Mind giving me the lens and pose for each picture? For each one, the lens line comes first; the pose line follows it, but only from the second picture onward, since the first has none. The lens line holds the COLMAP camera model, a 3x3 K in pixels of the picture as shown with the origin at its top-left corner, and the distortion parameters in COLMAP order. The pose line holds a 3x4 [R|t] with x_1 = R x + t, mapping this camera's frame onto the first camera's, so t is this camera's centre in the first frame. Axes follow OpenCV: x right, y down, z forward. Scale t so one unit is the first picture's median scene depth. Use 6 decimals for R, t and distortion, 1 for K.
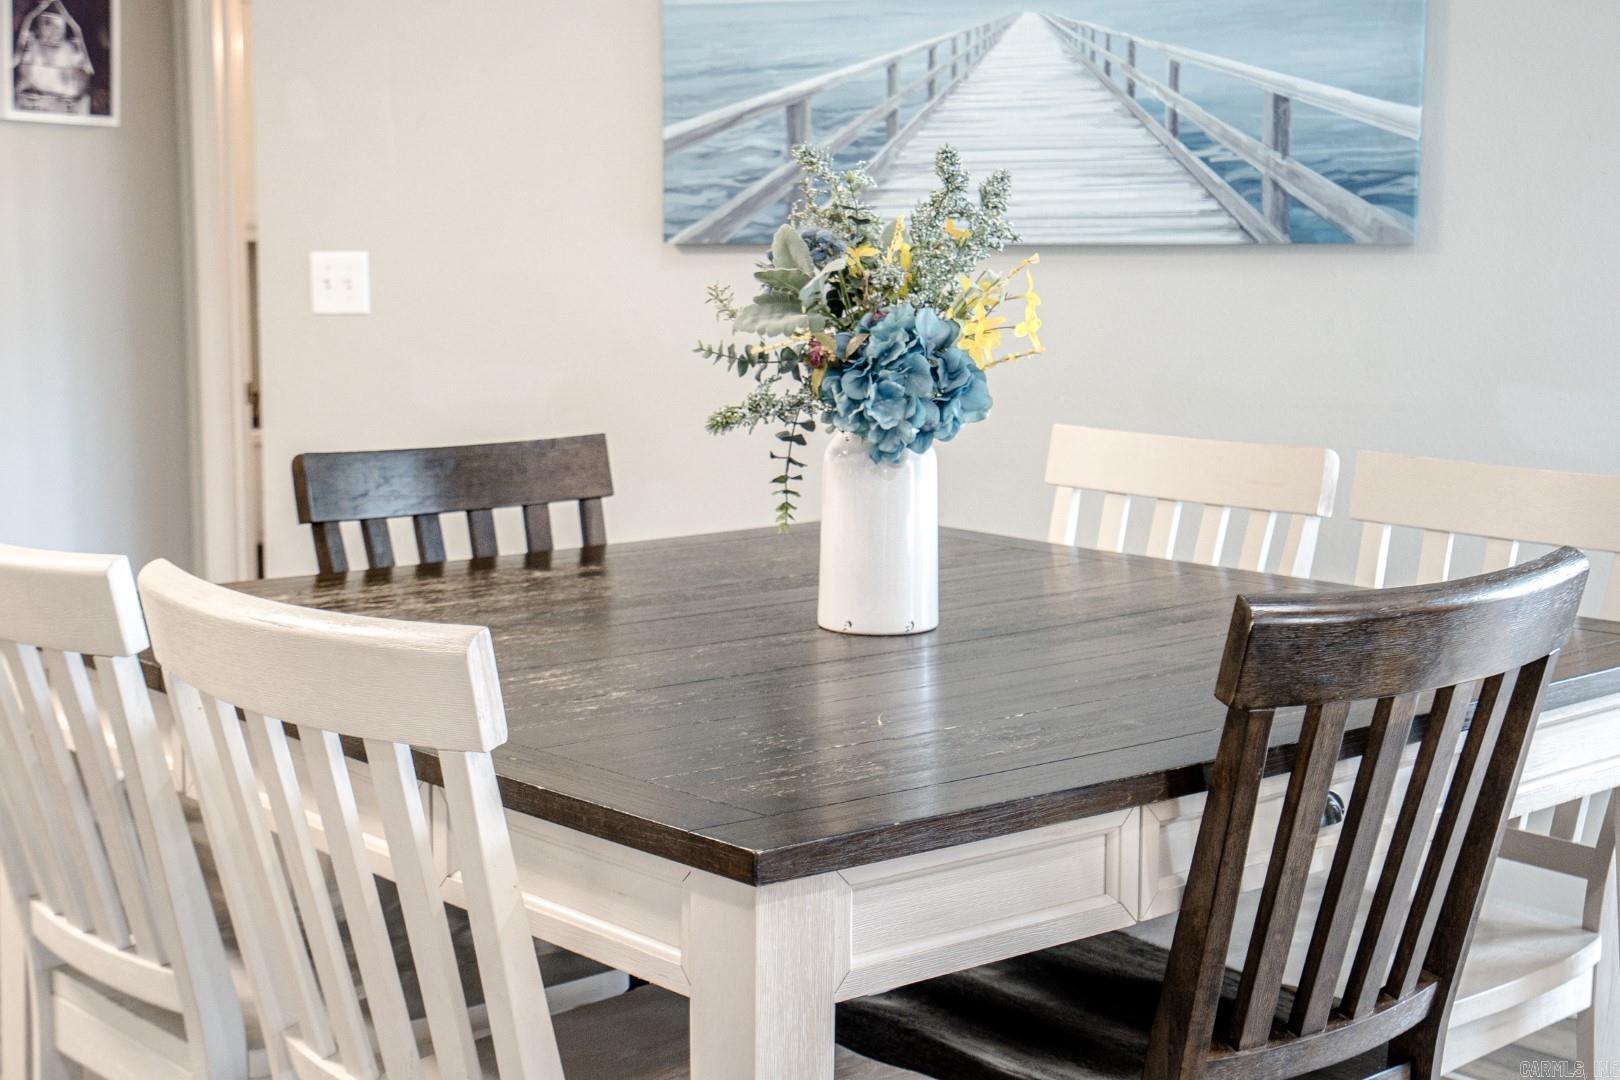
lens RADIAL K [[2394.7, 0, 812.8], [0, 2394.7, 545.5], [0, 0, 1]] dist [0.067774, 0.000000]
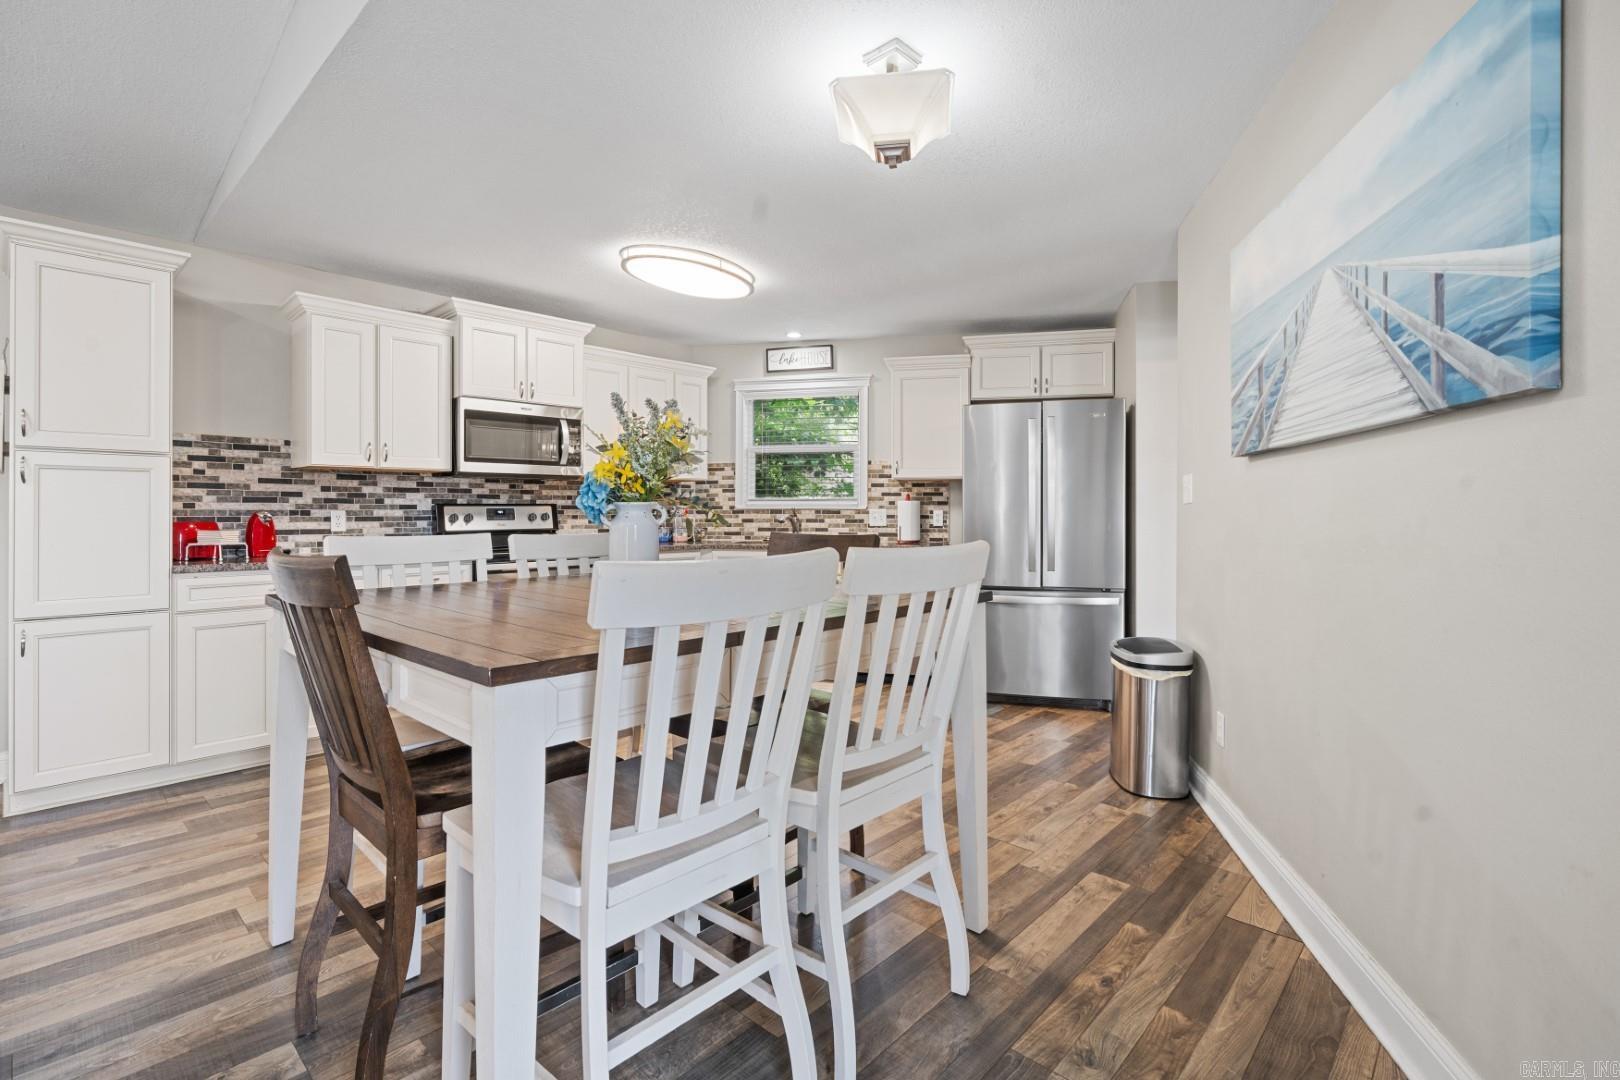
lens RADIAL K [[742.8, 0, 804.5], [0, 742.8, 507.8], [0, 0, 1]] dist [-0.001378, 0.002853]
pose [[0.099339, -0.009910, -0.995004, 0.771830], [-0.130585, 0.991172, -0.022909, -0.060474], [0.986448, 0.132209, 0.097168, 1.094399]]
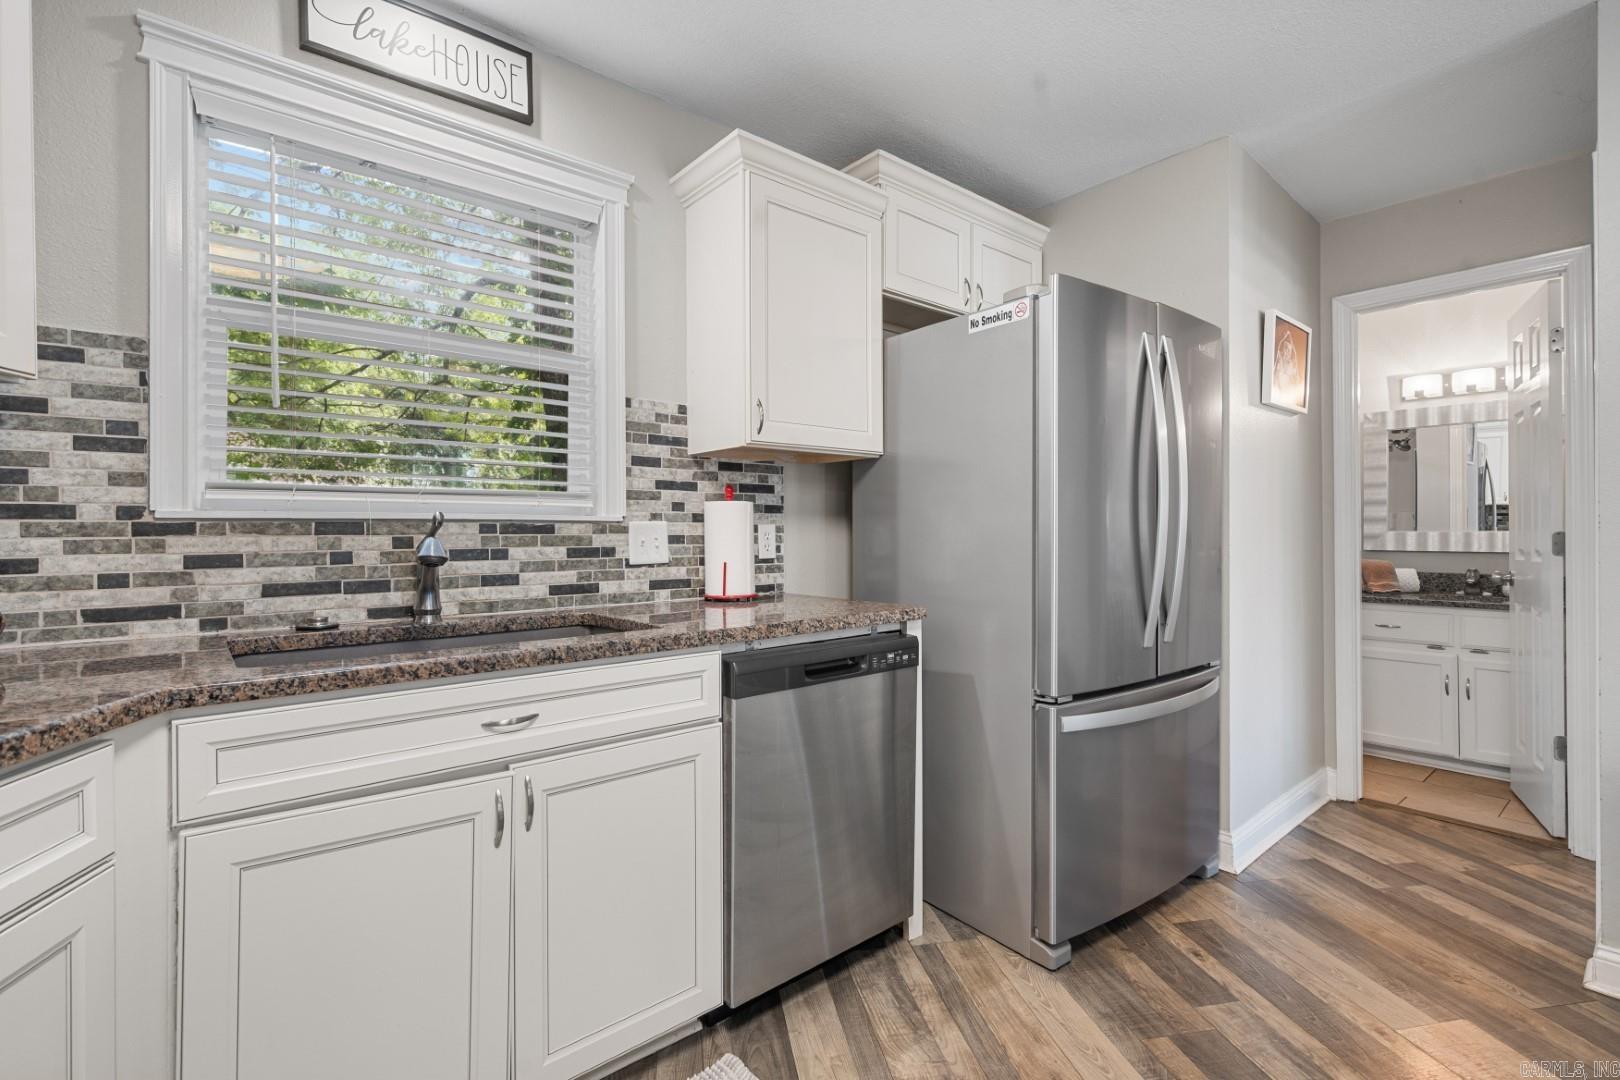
lens RADIAL K [[742.8, 0, 809.9], [0, 742.8, 531.7], [0, 0, 1]] dist [-0.001378, 0.002853]
pose [[0.857211, -0.008032, -0.514903, -0.691724], [-0.059264, 0.991696, -0.114133, -0.035446], [0.511544, 0.128351, 0.849617, 0.887431]]
